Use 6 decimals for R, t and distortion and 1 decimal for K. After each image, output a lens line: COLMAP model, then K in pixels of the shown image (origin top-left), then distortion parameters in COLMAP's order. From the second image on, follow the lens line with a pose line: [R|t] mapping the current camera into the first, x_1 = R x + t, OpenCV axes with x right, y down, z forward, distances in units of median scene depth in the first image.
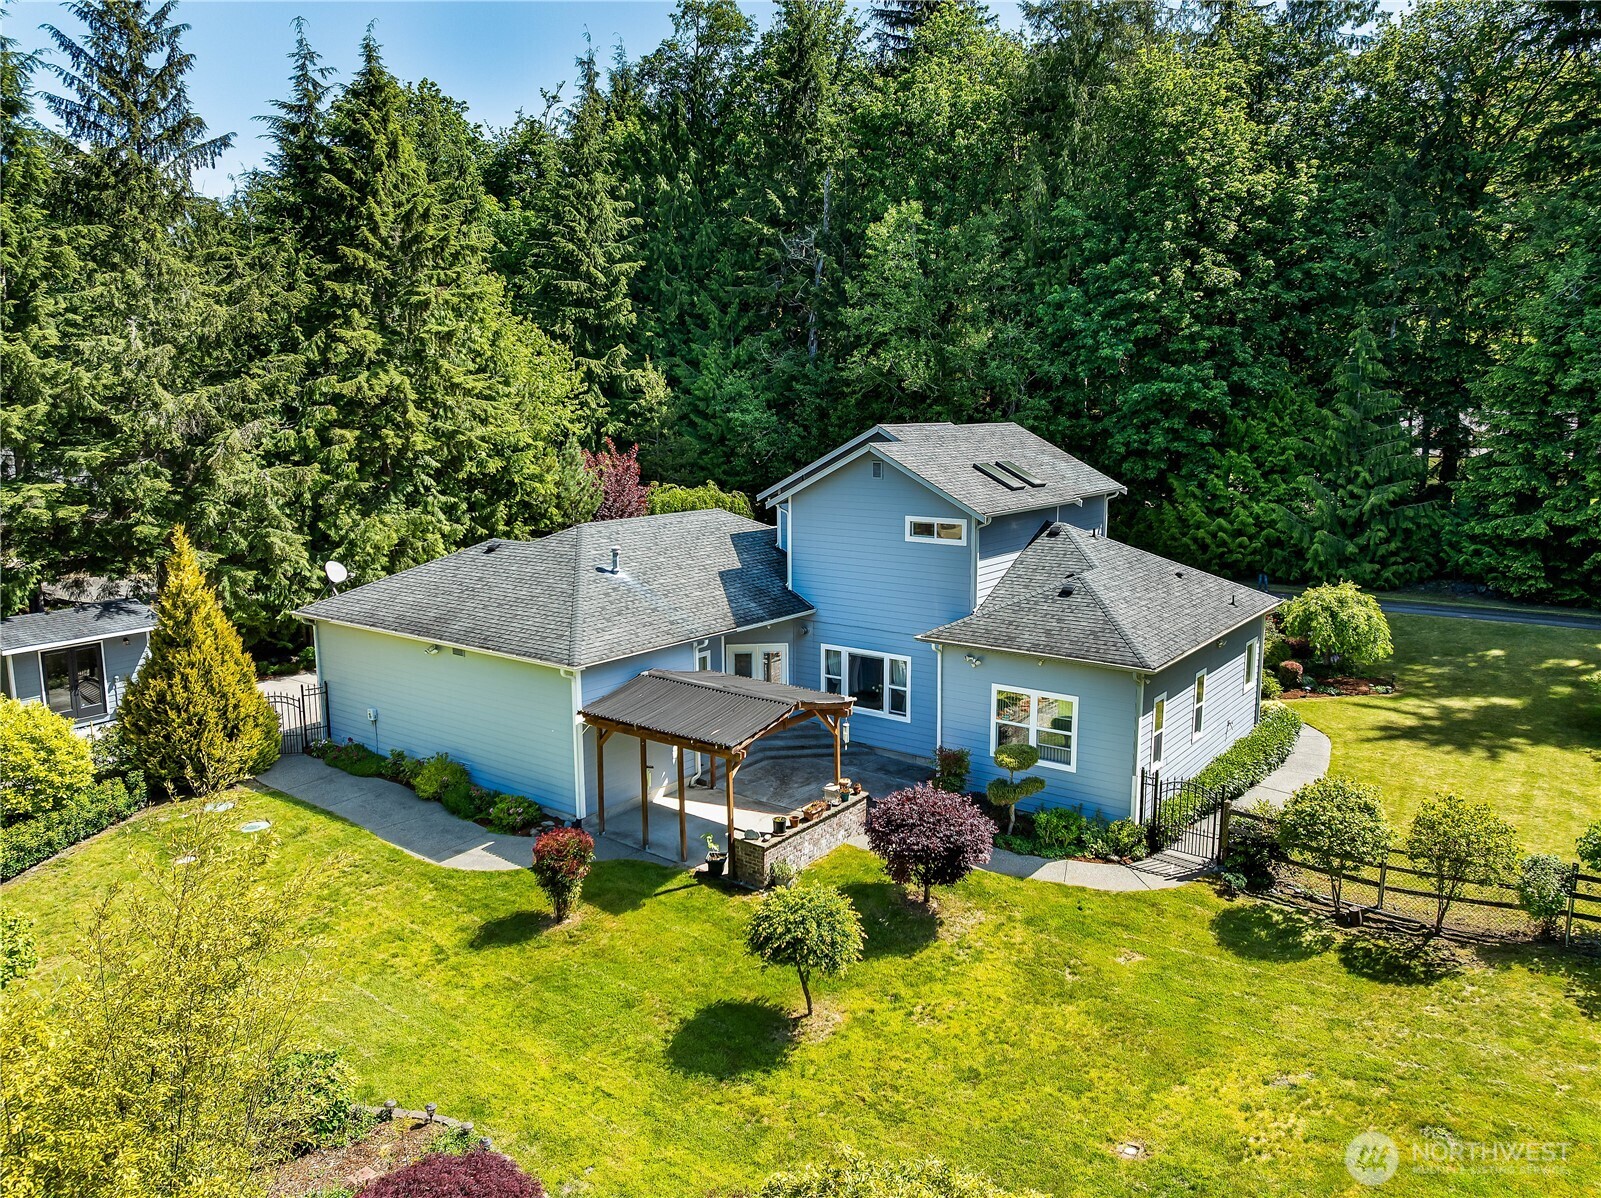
lens RADIAL K [[1127.7, 0, 810.3], [0, 1127.7, 609.7], [0, 0, 1]] dist [-0.030184, 0.013961]
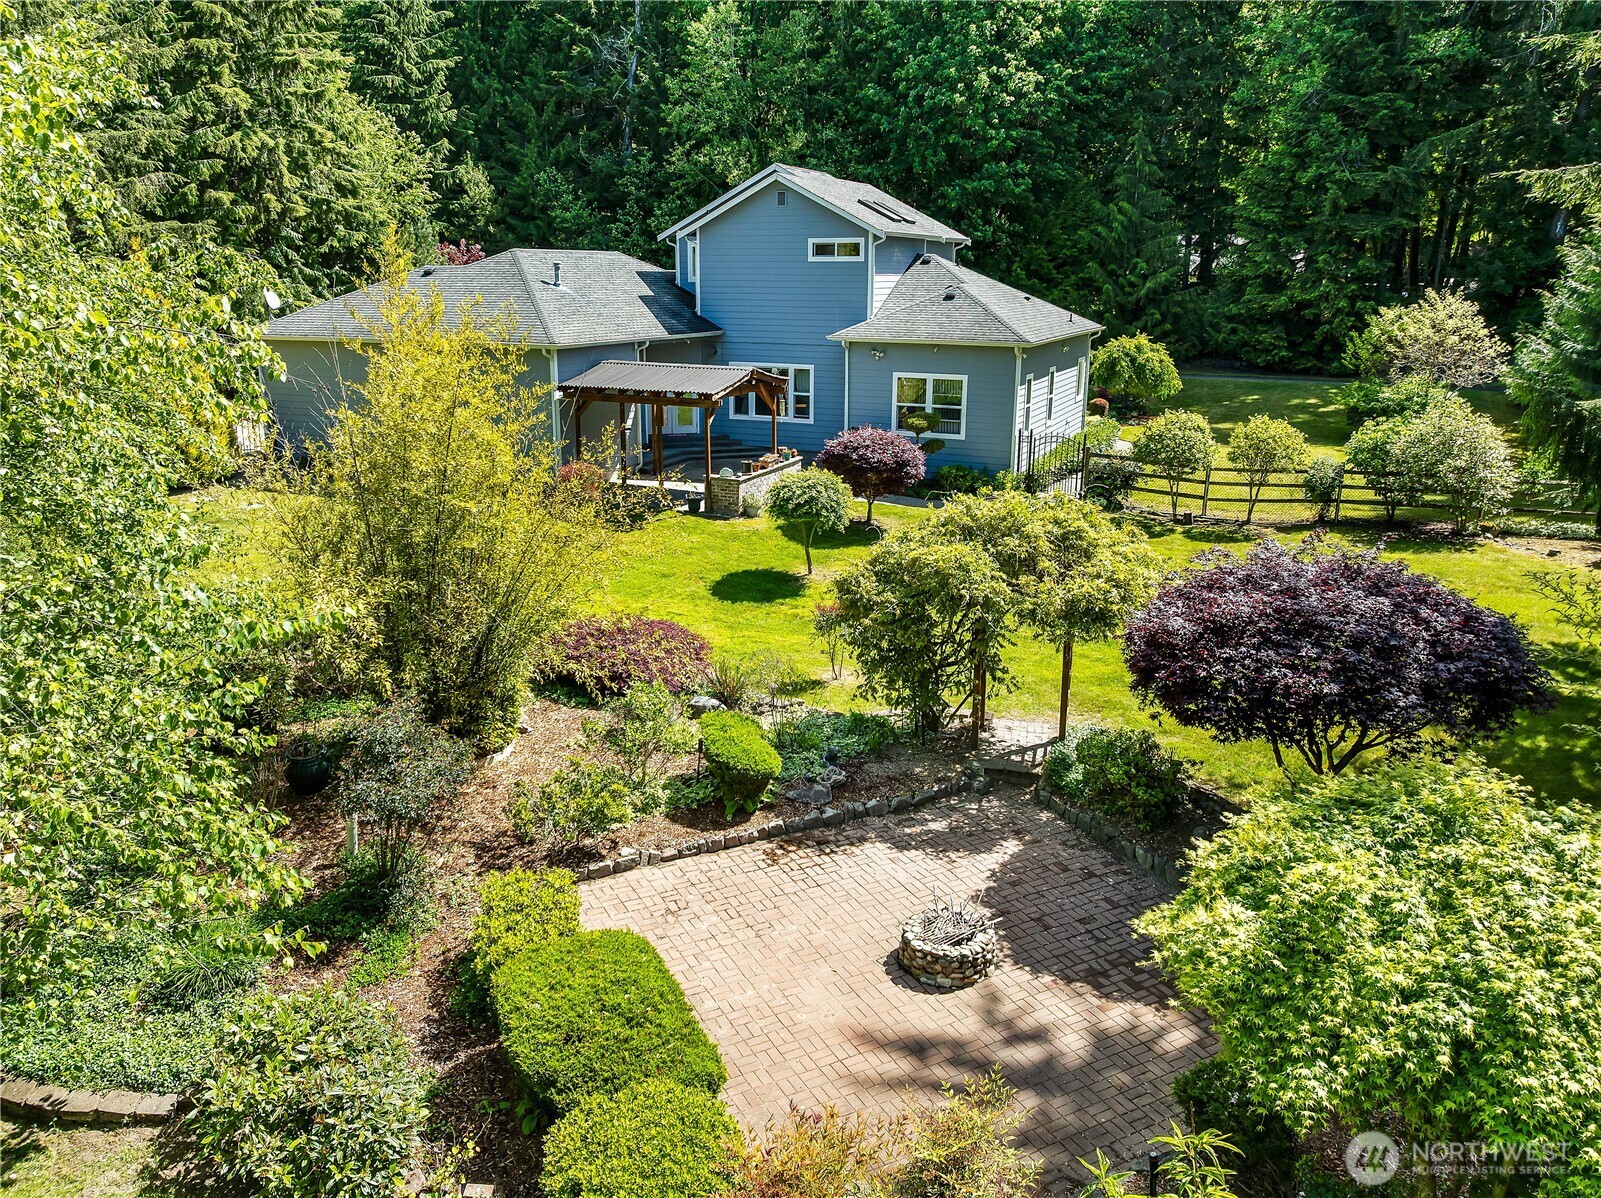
lens RADIAL K [[1127.7, 0, 787.2], [0, 1127.7, 586.0], [0, 0, 1]] dist [-0.030184, 0.013961]
pose [[0.982153, -0.049531, 0.181445, -0.117274], [0.031154, 0.994218, 0.102765, 0.108893], [-0.185486, -0.095278, 0.978017, -0.112428]]
